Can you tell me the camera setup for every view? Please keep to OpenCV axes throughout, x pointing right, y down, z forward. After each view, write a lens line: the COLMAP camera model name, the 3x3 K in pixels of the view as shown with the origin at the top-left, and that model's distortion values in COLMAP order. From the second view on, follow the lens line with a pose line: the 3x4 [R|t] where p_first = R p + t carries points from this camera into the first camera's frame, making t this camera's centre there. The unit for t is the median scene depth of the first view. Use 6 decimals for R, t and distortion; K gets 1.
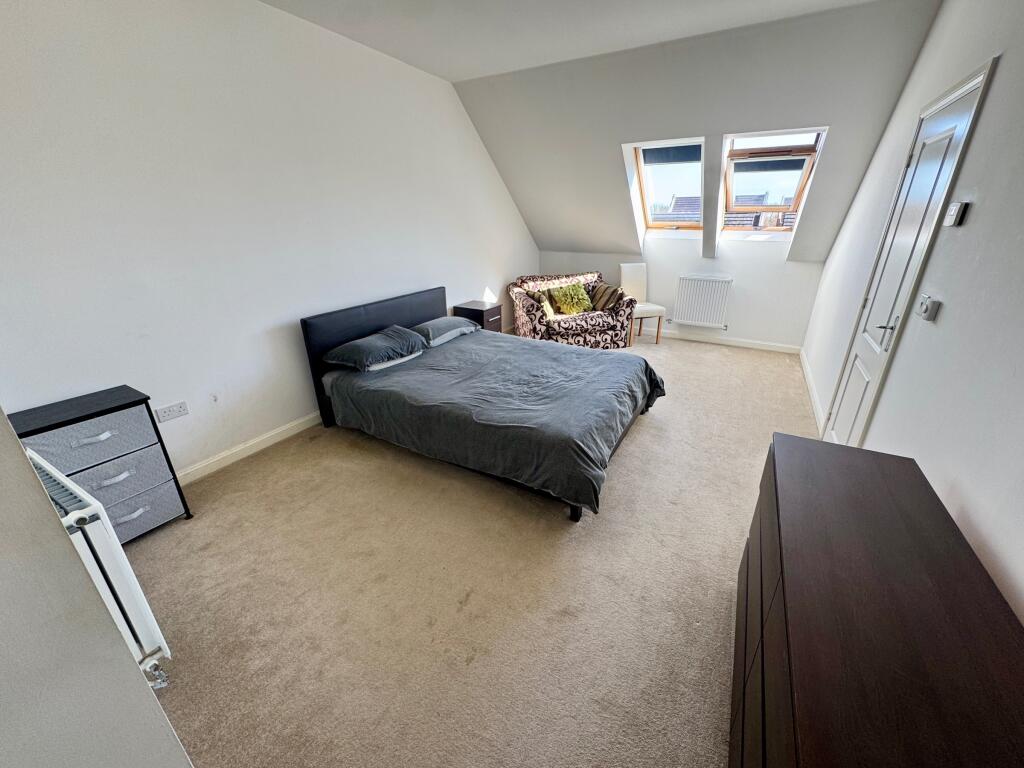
lens RADIAL K [[409.5, 0, 512.0], [0, 409.5, 384.0], [0, 0, 1]] dist [-0.002994, 0.000362]
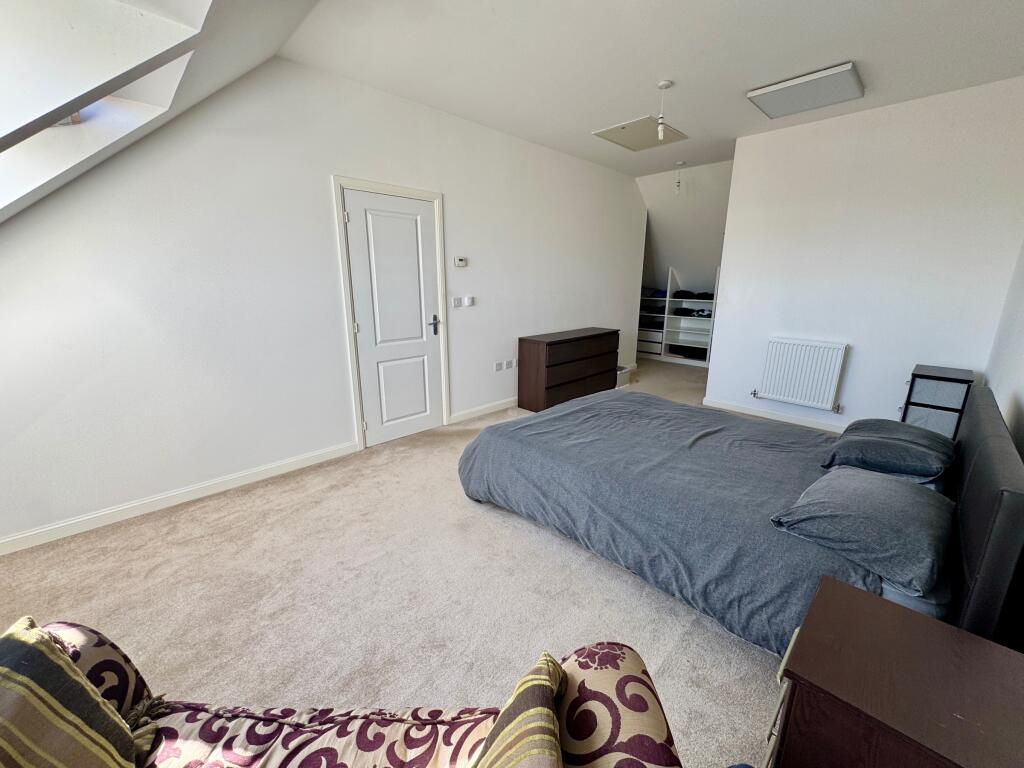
lens RADIAL K [[409.5, 0, 512.0], [0, 409.5, 384.0], [0, 0, 1]] dist [-0.002994, 0.000362]
pose [[-0.966077, -0.062207, 0.250652, 0.059123], [0.098583, 0.808233, 0.580552, -0.396766], [-0.238699, 0.585568, -0.774683, 1.059241]]
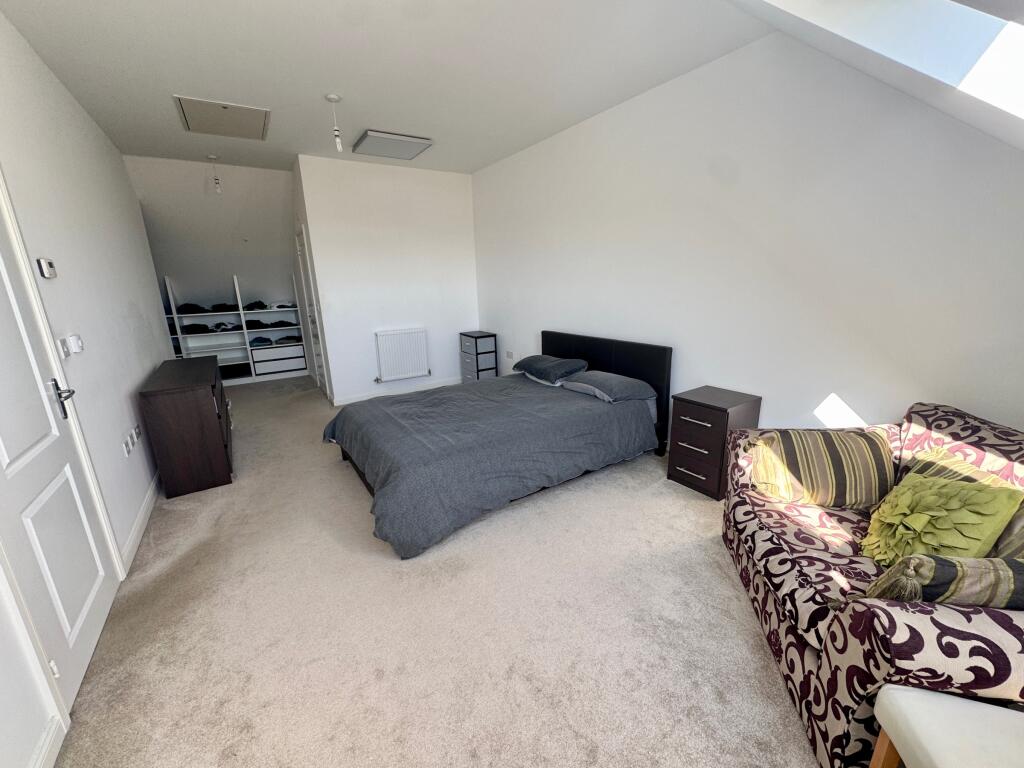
lens RADIAL K [[409.5, 0, 512.0], [0, 409.5, 384.0], [0, 0, 1]] dist [-0.002994, 0.000362]
pose [[-0.434773, 0.242800, -0.867191, 0.539697], [-0.310743, 0.863374, 0.397524, -0.338242], [0.845229, 0.442306, -0.299923, 0.880408]]
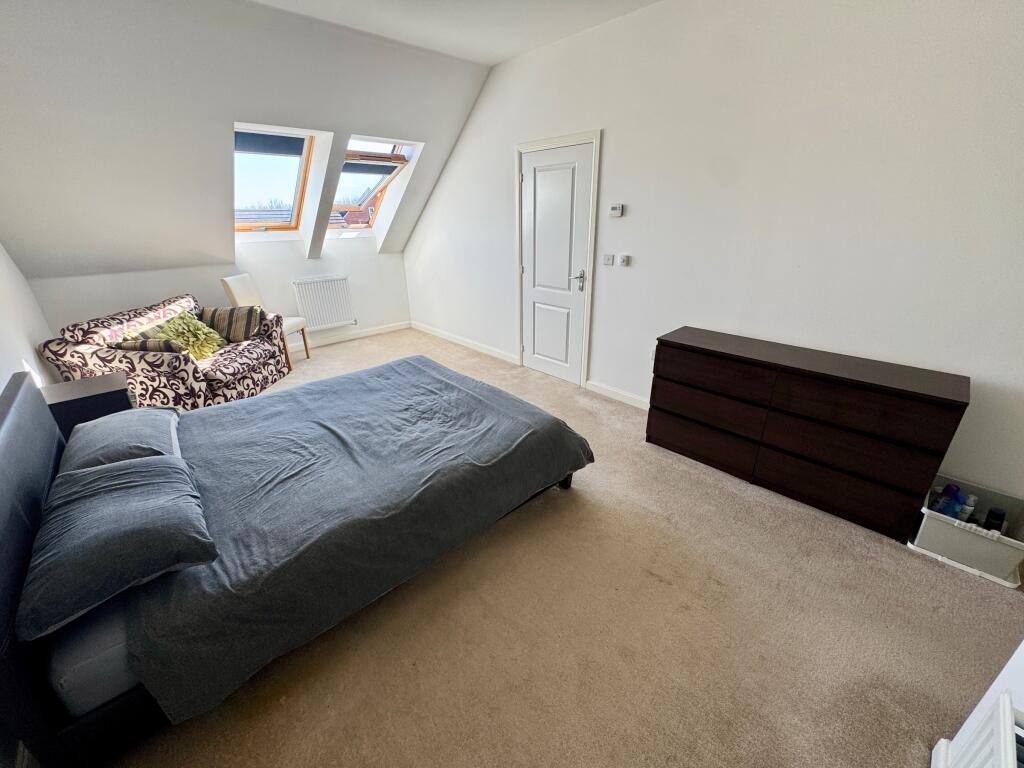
lens RADIAL K [[409.5, 0, 512.0], [0, 409.5, 384.0], [0, 0, 1]] dist [-0.002994, 0.000362]
pose [[0.294695, -0.370216, 0.880963, -0.358575], [0.371853, 0.893668, 0.251165, -0.118052], [-0.880273, 0.253572, 0.401025, 0.290560]]
